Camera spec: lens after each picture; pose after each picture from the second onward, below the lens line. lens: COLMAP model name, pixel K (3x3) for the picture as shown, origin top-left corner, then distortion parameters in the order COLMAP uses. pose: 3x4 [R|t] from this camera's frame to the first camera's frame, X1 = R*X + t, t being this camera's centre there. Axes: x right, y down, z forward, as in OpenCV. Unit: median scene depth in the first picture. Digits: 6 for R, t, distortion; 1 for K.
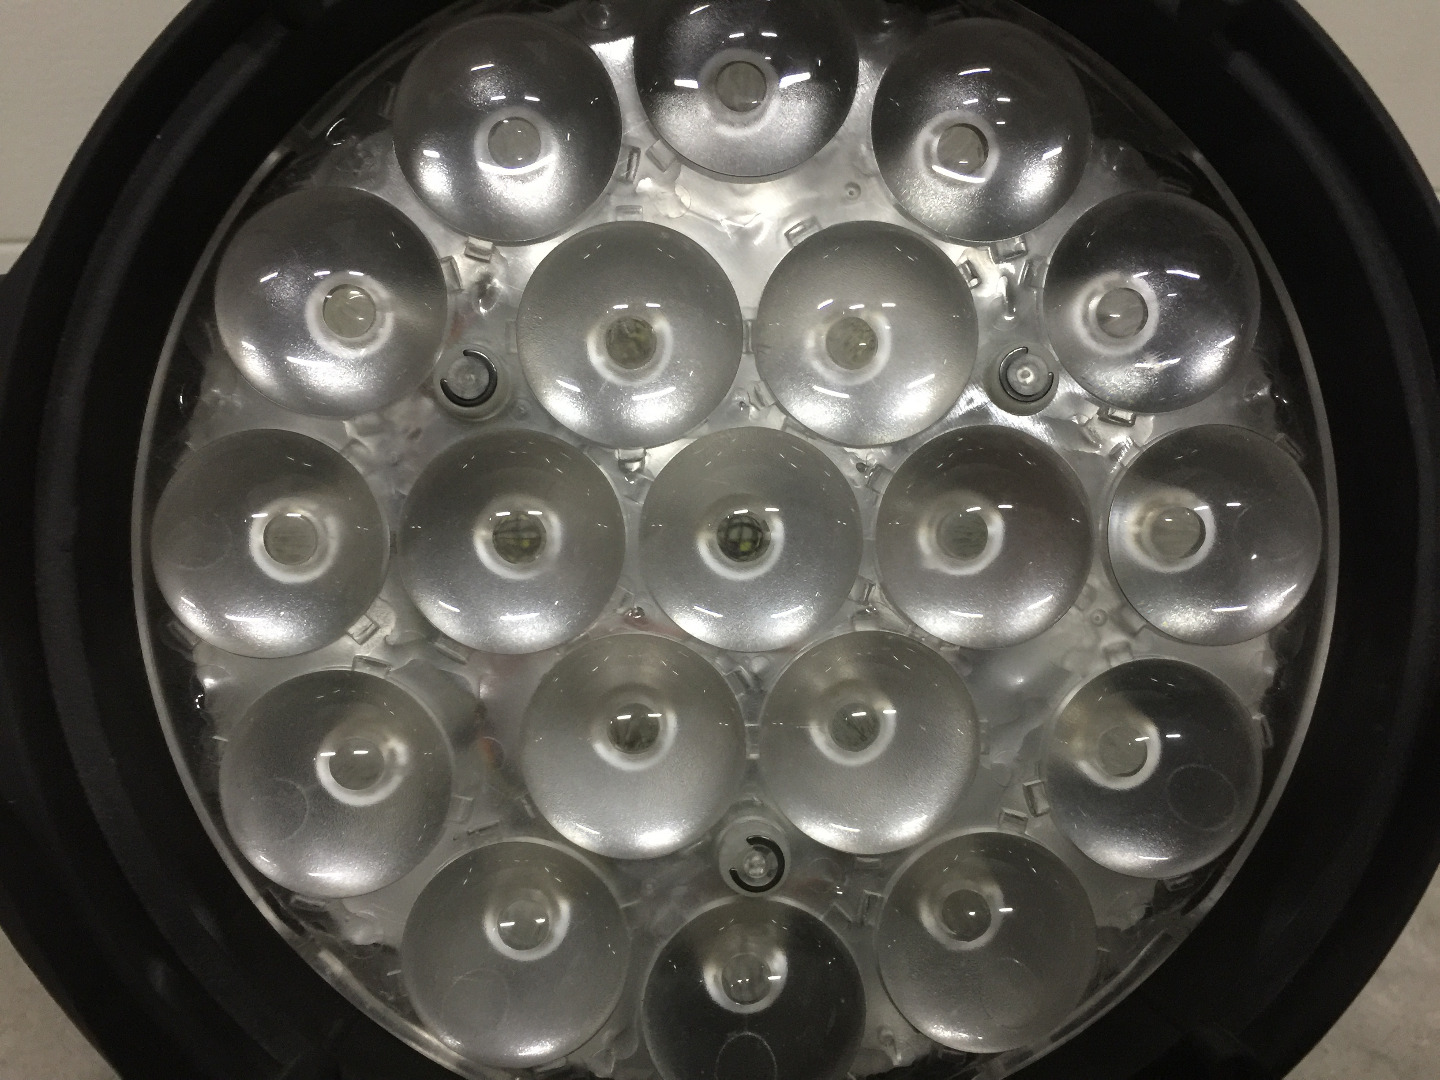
lens RADIAL K [[1263.2, 0, 730.0], [0, 1263.2, 545.8], [0, 0, 1]] dist [-0.000224, -0.010306]
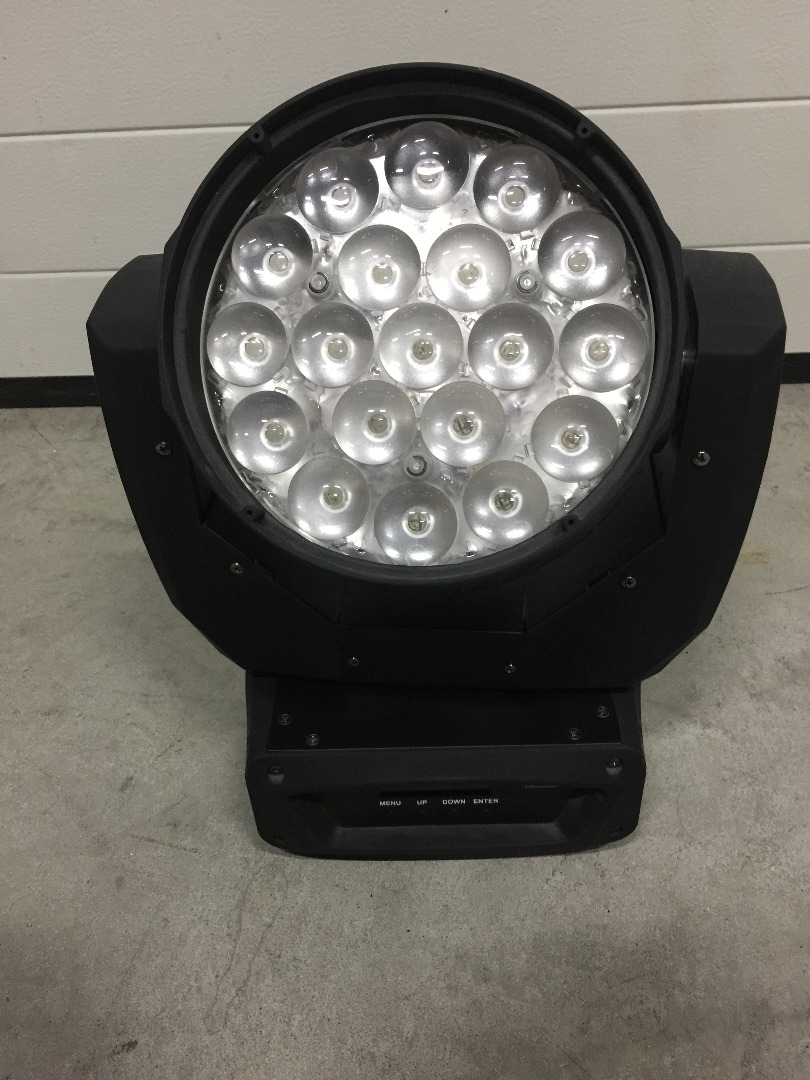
lens RADIAL K [[920.1, 0, 405.0], [0, 920.1, 540.0], [0, 0, 1]] dist [0.013804, -0.003656]
pose [[0.984755, 0.043087, -0.168524, 0.329074], [-0.040433, 0.998999, 0.019153, 0.369073], [0.169181, -0.012048, 0.985511, -0.920084]]
